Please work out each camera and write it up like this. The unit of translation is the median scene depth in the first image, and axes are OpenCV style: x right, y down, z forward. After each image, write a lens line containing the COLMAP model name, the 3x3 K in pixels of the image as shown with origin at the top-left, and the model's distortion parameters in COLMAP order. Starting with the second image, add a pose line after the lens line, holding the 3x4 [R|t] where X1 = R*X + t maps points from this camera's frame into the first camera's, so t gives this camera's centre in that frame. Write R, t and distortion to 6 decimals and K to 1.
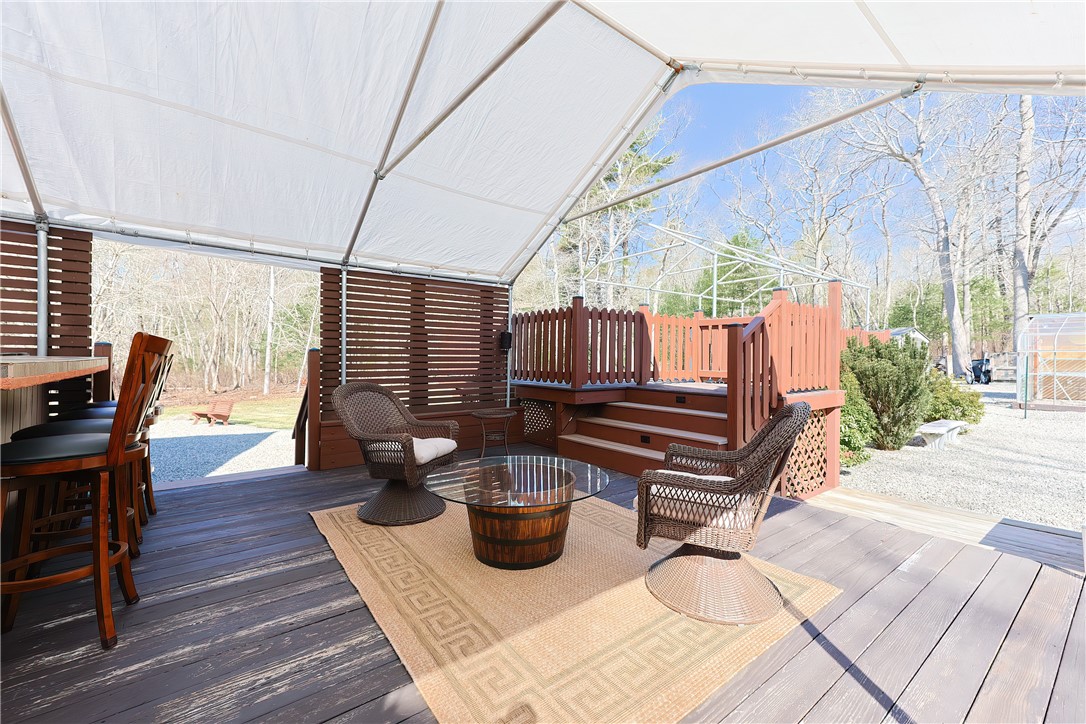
lens RADIAL K [[456.1, 0, 547.7], [0, 456.1, 361.2], [0, 0, 1]] dist [0.024694, 0.001171]
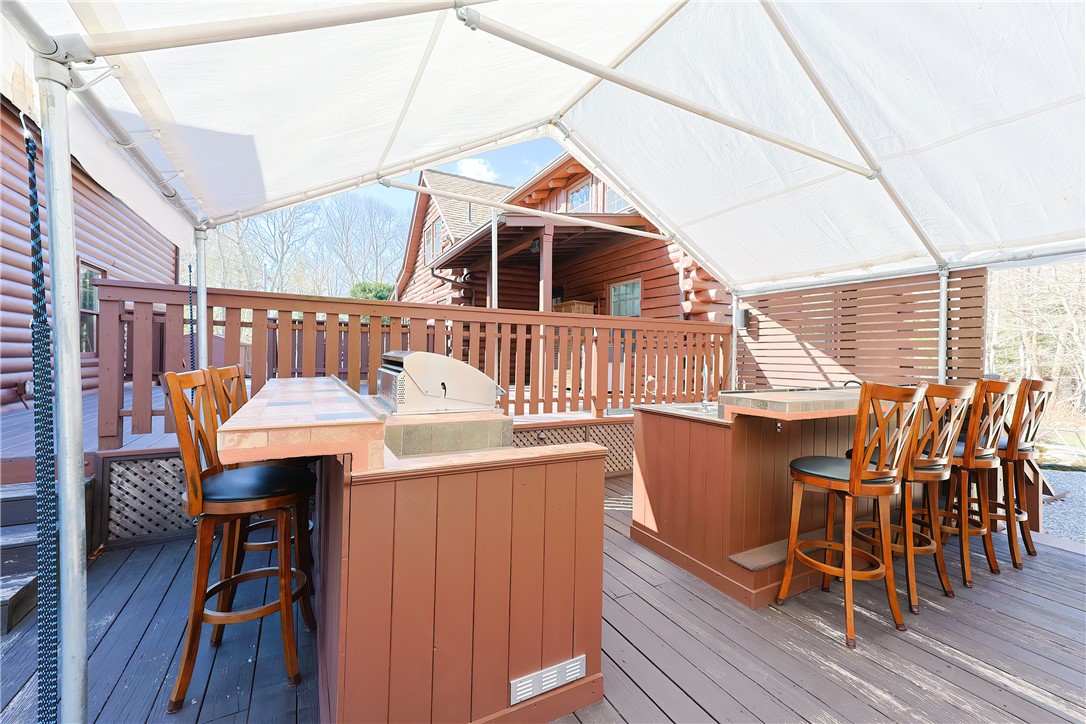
lens RADIAL K [[456.1, 0, 545.8], [0, 456.1, 358.8], [0, 0, 1]] dist [0.024694, 0.001171]
pose [[-0.177122, 0.000751, -0.984189, 0.222979], [-0.016118, 0.999863, 0.003664, -0.068869], [0.984057, 0.016512, -0.177086, 0.264401]]
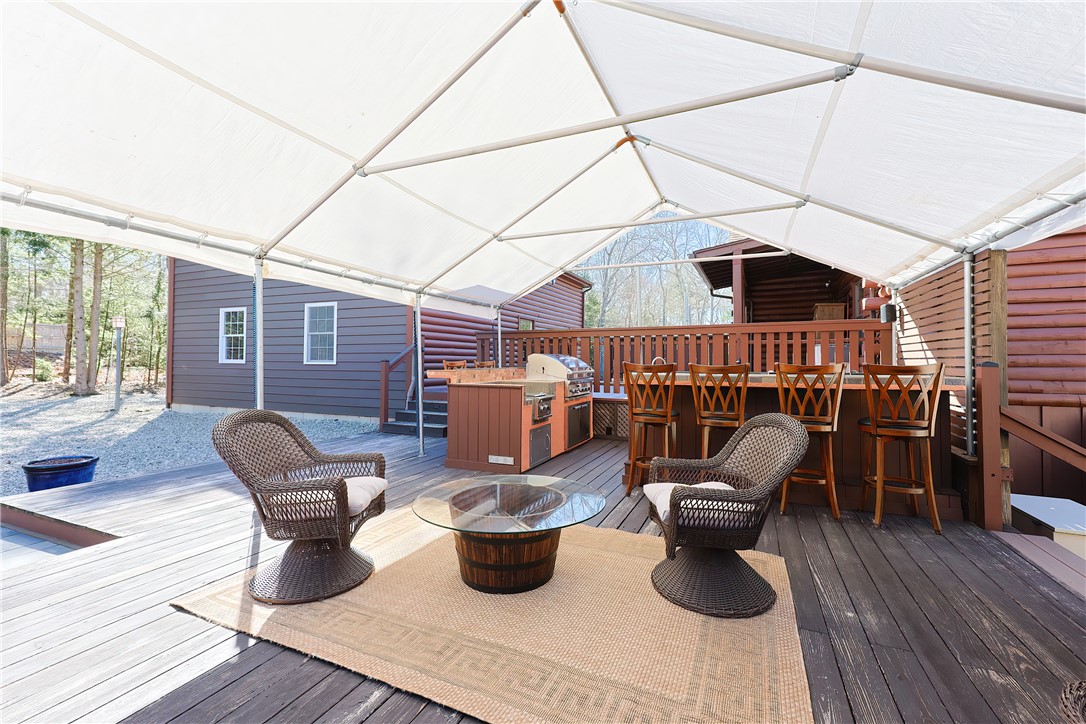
lens RADIAL K [[456.1, 0, 550.4], [0, 456.1, 361.4], [0, 0, 1]] dist [0.024694, 0.001171]
pose [[-0.879514, -0.010476, -0.475757, 0.297589], [-0.008382, 0.999944, -0.006524, -0.032303], [0.475798, -0.001750, -0.879553, 1.566288]]
